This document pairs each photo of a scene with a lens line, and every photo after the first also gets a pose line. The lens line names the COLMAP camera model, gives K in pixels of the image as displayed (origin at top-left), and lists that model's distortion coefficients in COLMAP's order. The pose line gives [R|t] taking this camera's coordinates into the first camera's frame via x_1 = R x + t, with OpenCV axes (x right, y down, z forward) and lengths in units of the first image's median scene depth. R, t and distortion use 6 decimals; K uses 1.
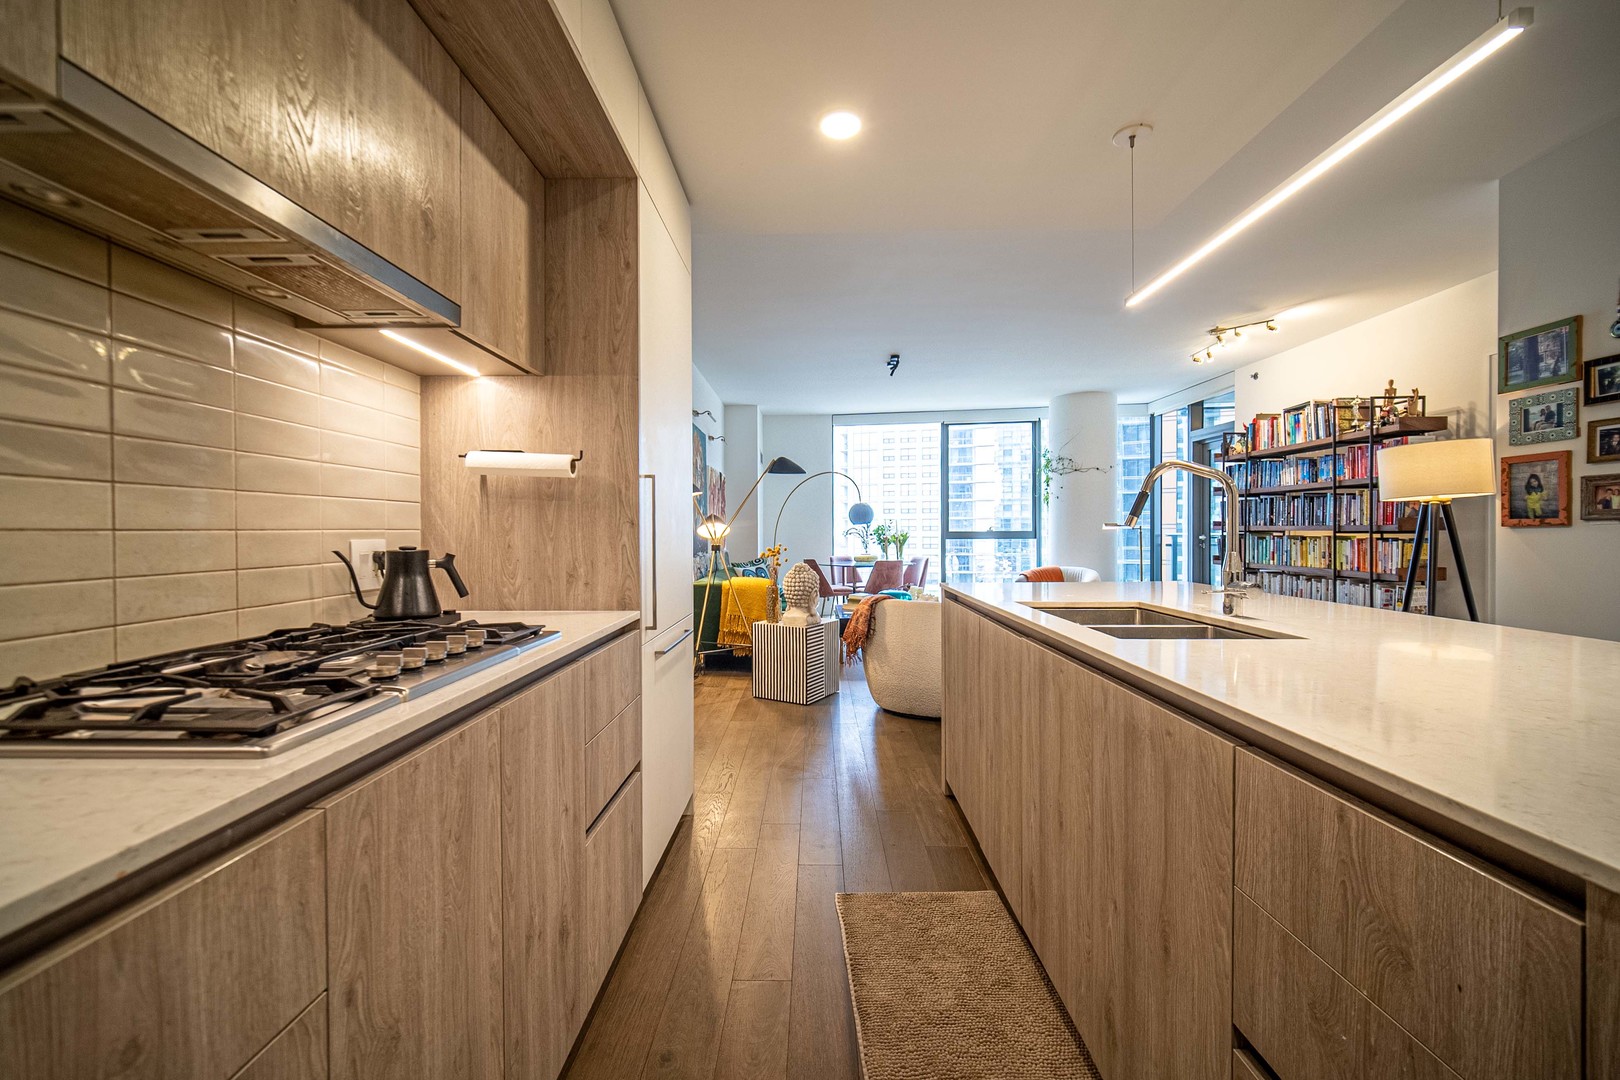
lens RADIAL K [[658.2, 0, 802.6], [0, 658.2, 538.7], [0, 0, 1]] dist [-0.000539, 0.000717]
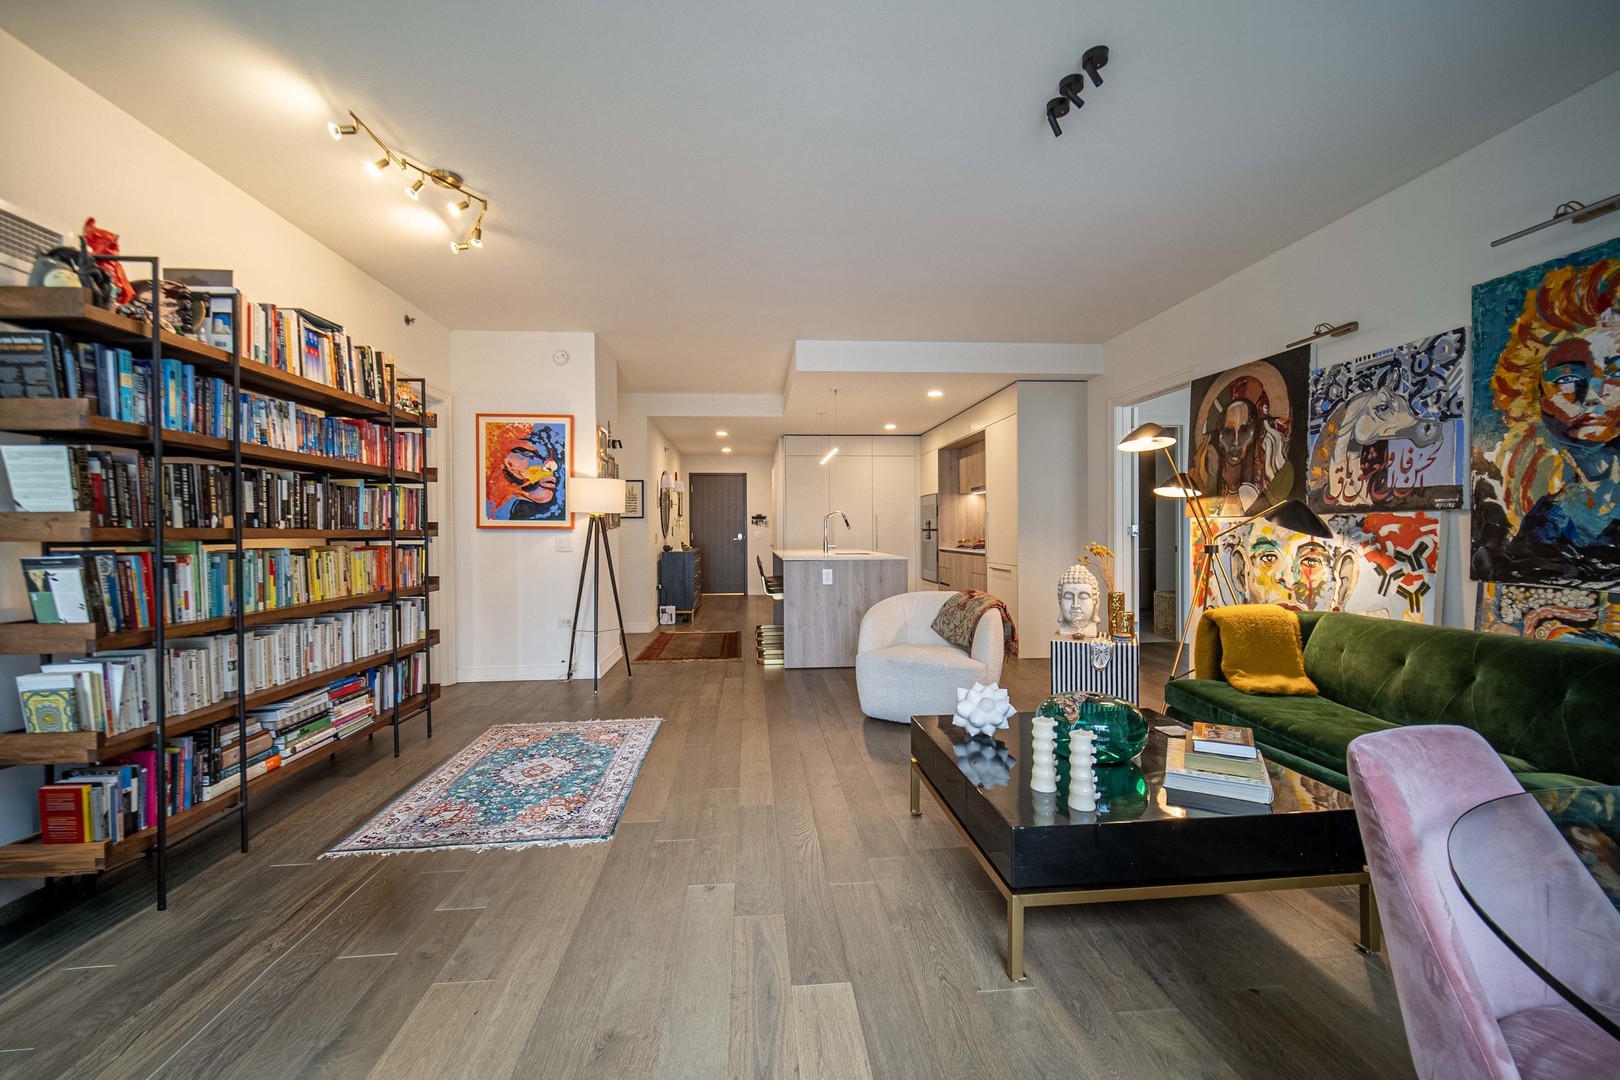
lens RADIAL K [[676.2, 0, 808.0], [0, 676.2, 536.7], [0, 0, 1]] dist [-0.001788, 0.000798]
pose [[-0.993742, 0.012673, -0.110981, 0.361864], [0.010245, 0.999696, 0.022417, -0.019953], [0.111231, 0.021140, -0.993570, 1.472959]]
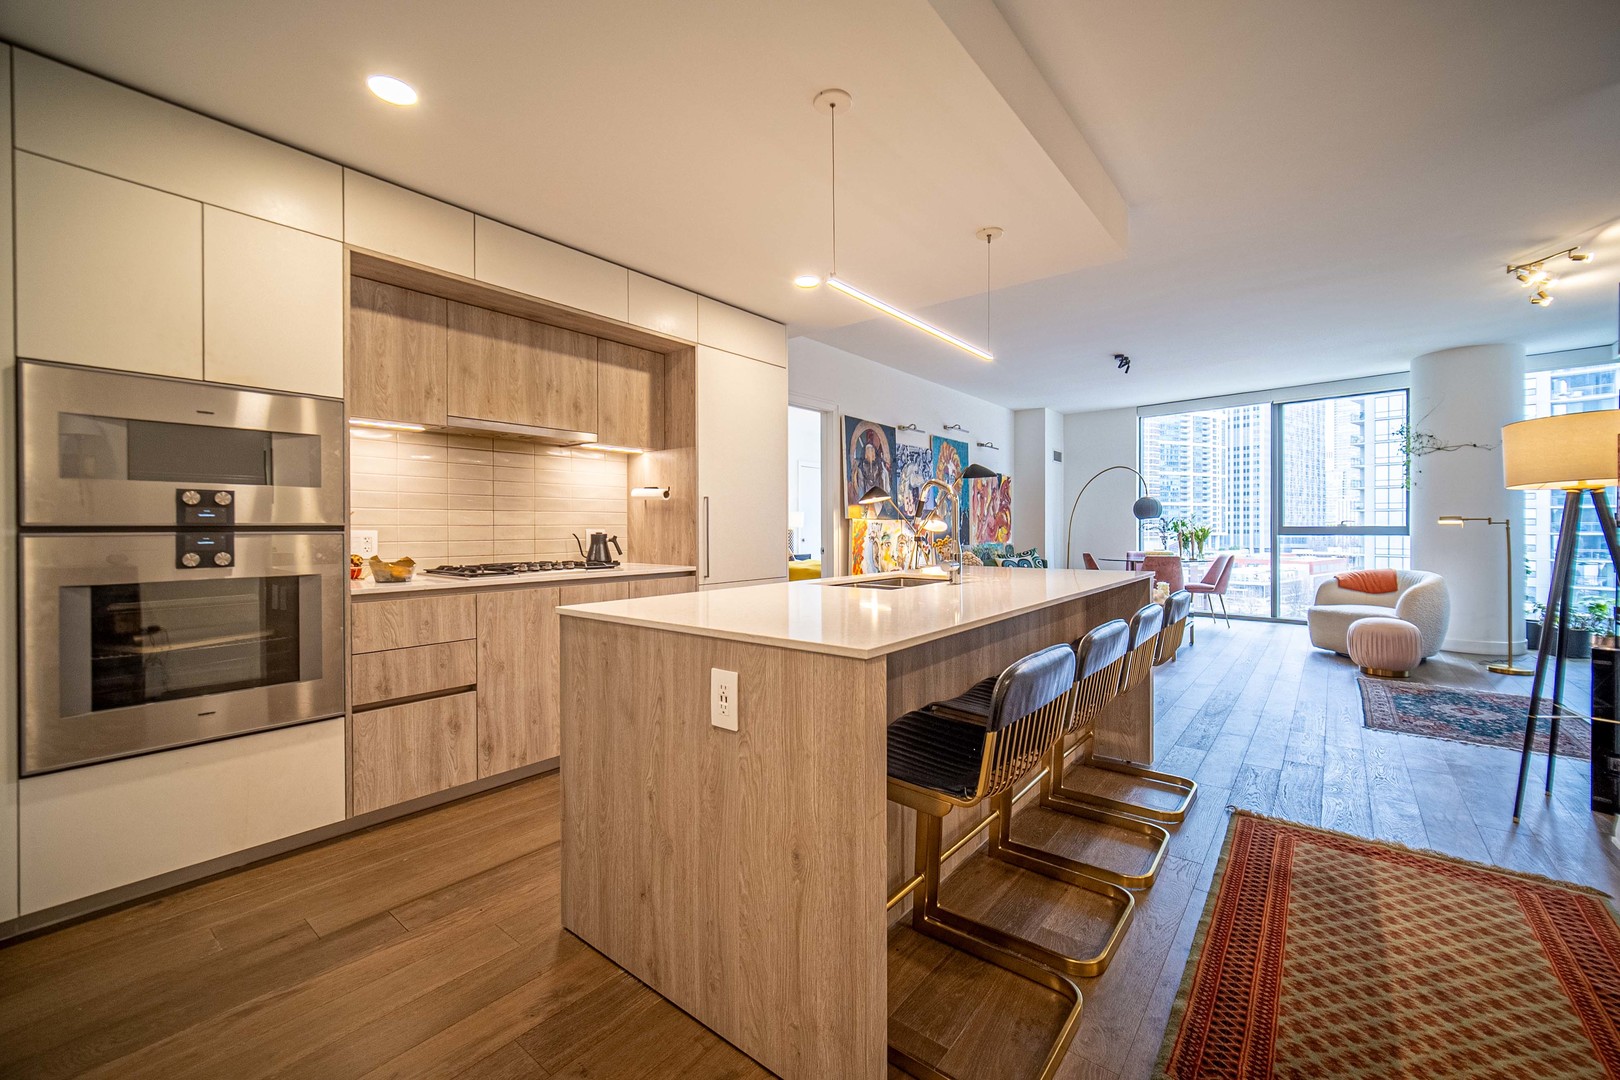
lens RADIAL K [[651.7, 0, 801.4], [0, 651.7, 529.2], [0, 0, 1]] dist [0.001048, 0.000035]
pose [[0.790603, 0.003700, -0.612318, 0.390138], [-0.007764, 0.999962, -0.003982, 0.001229], [0.612280, 0.007902, 0.790602, -0.112458]]
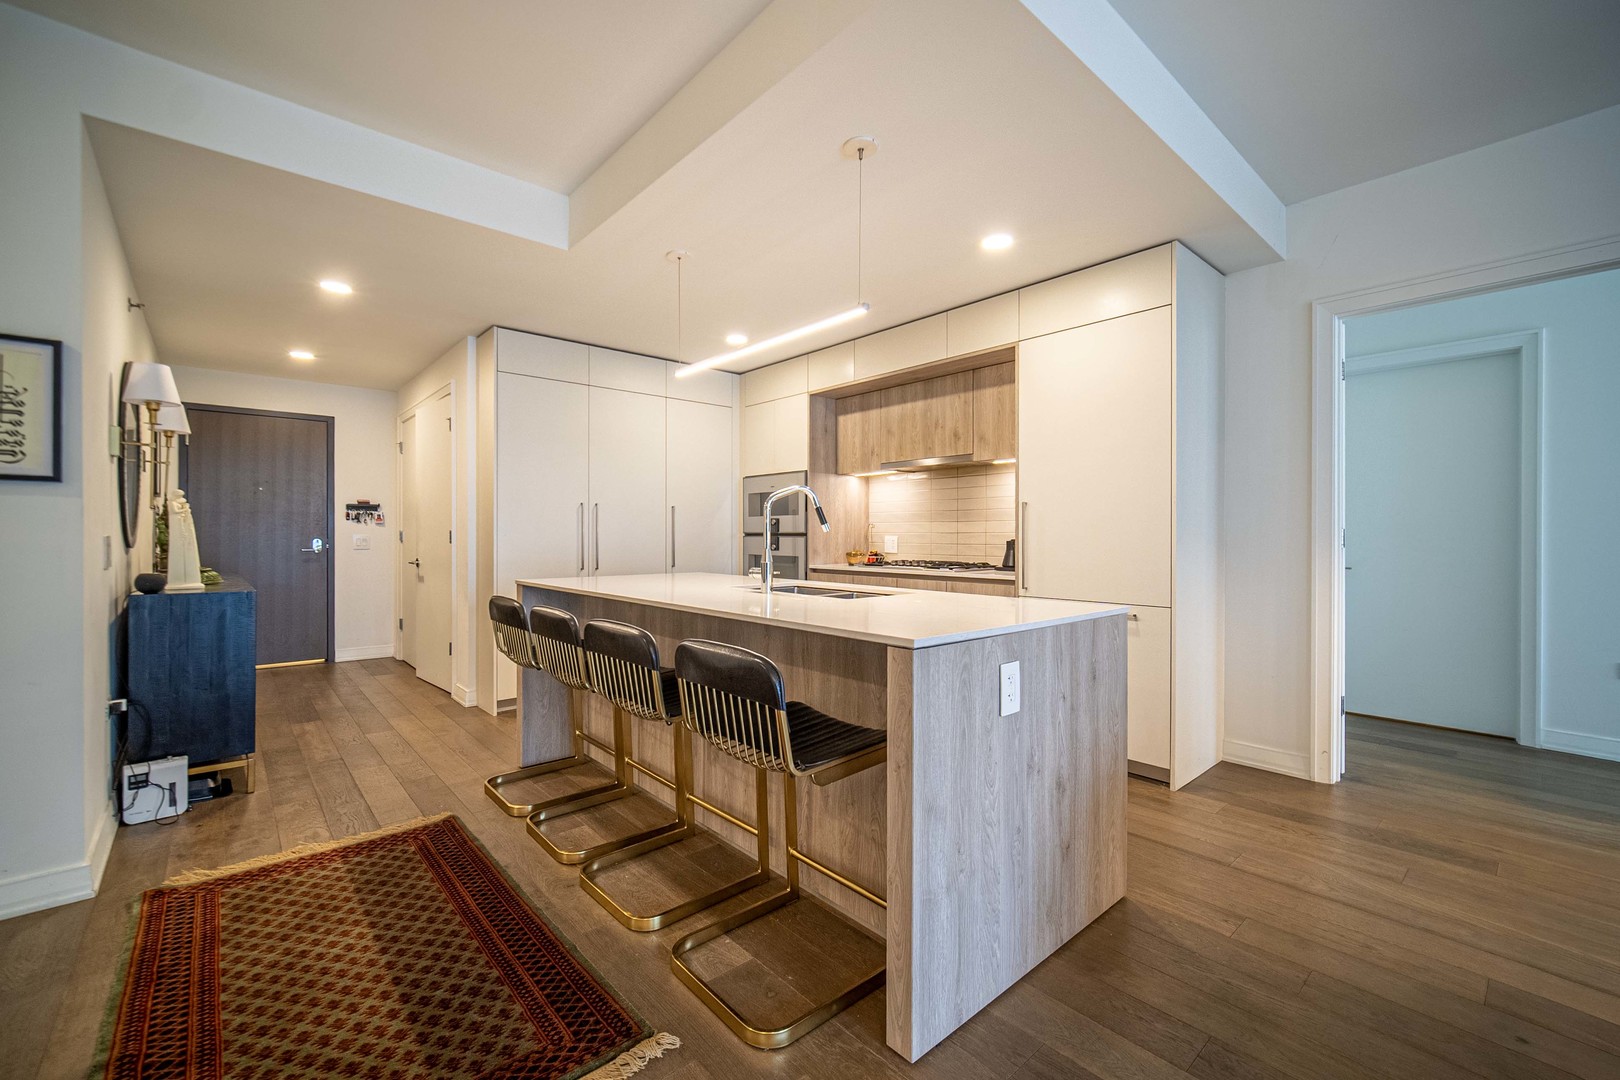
lens RADIAL K [[675.6, 0, 820.2], [0, 675.6, 537.9], [0, 0, 1]] dist [-0.002669, -0.000077]
pose [[-0.726441, 0.006701, -0.687197, 0.485971], [-0.006572, 0.999839, 0.016696, -0.008881], [0.687198, 0.016645, -0.726280, 0.661181]]
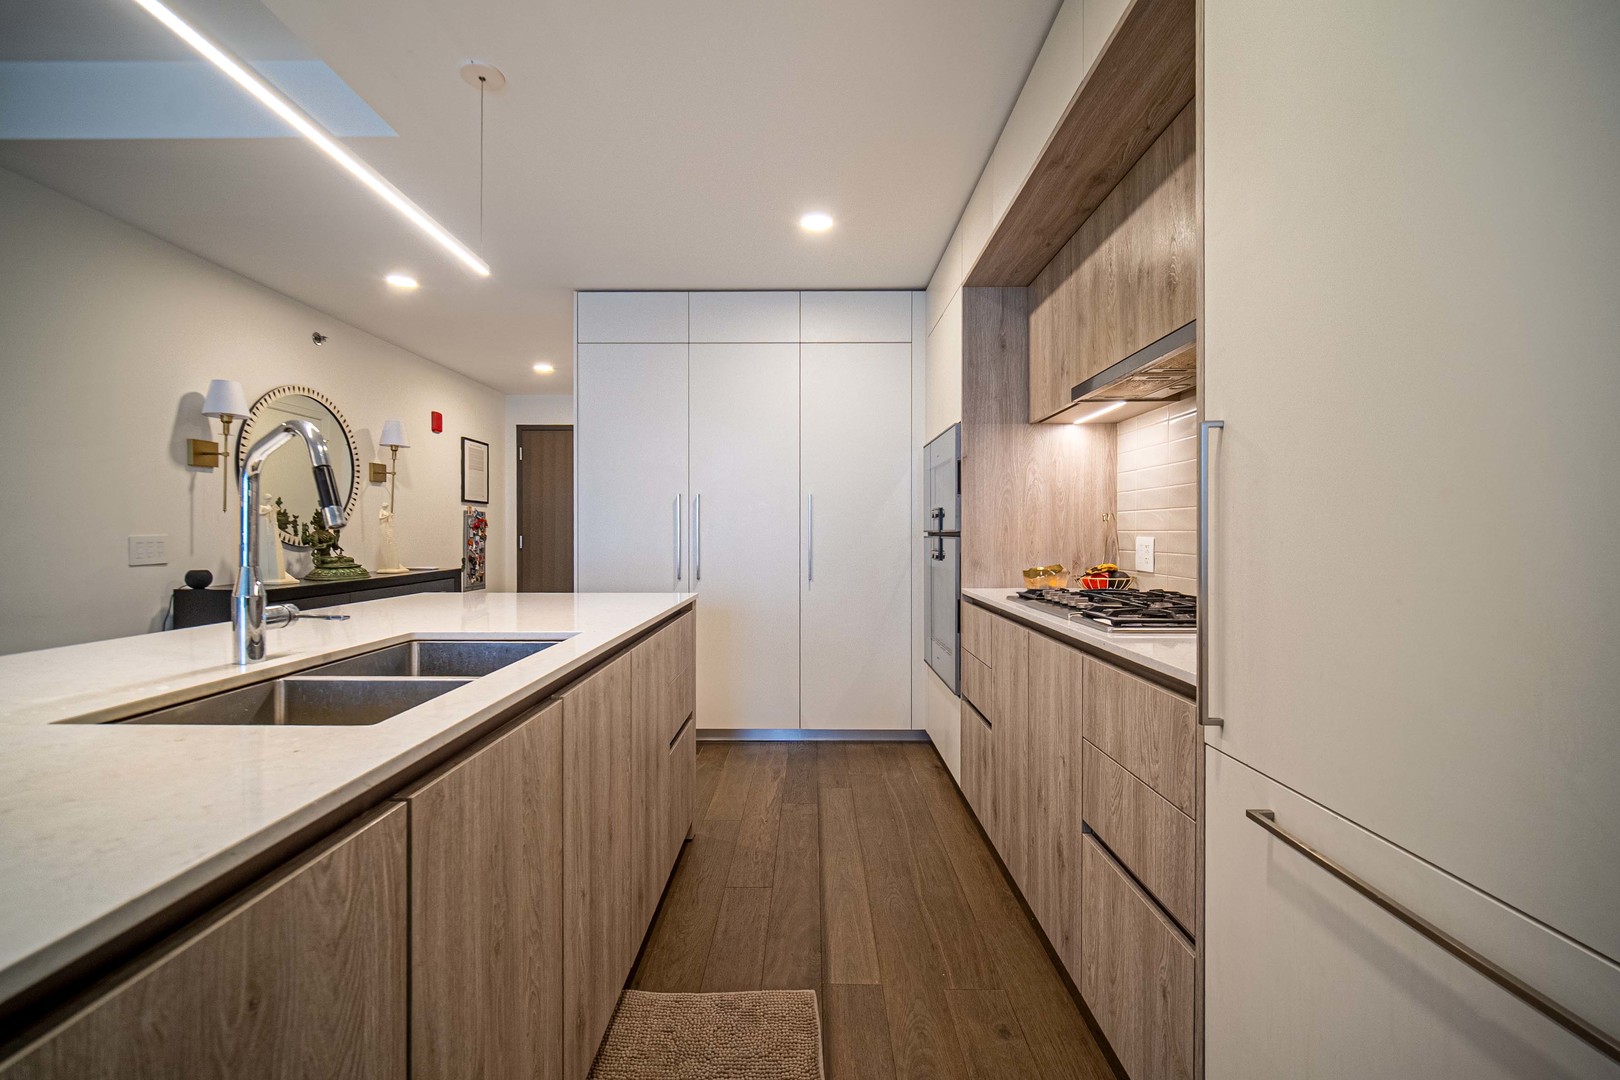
lens RADIAL K [[676.2, 0, 808.0], [0, 676.2, 536.7], [0, 0, 1]] dist [-0.001788, 0.000798]
pose [[-0.999953, 0.004249, -0.008694, 0.028040], [0.004100, 0.999847, 0.017031, -0.005660], [0.008765, 0.016995, -0.999817, 0.515821]]
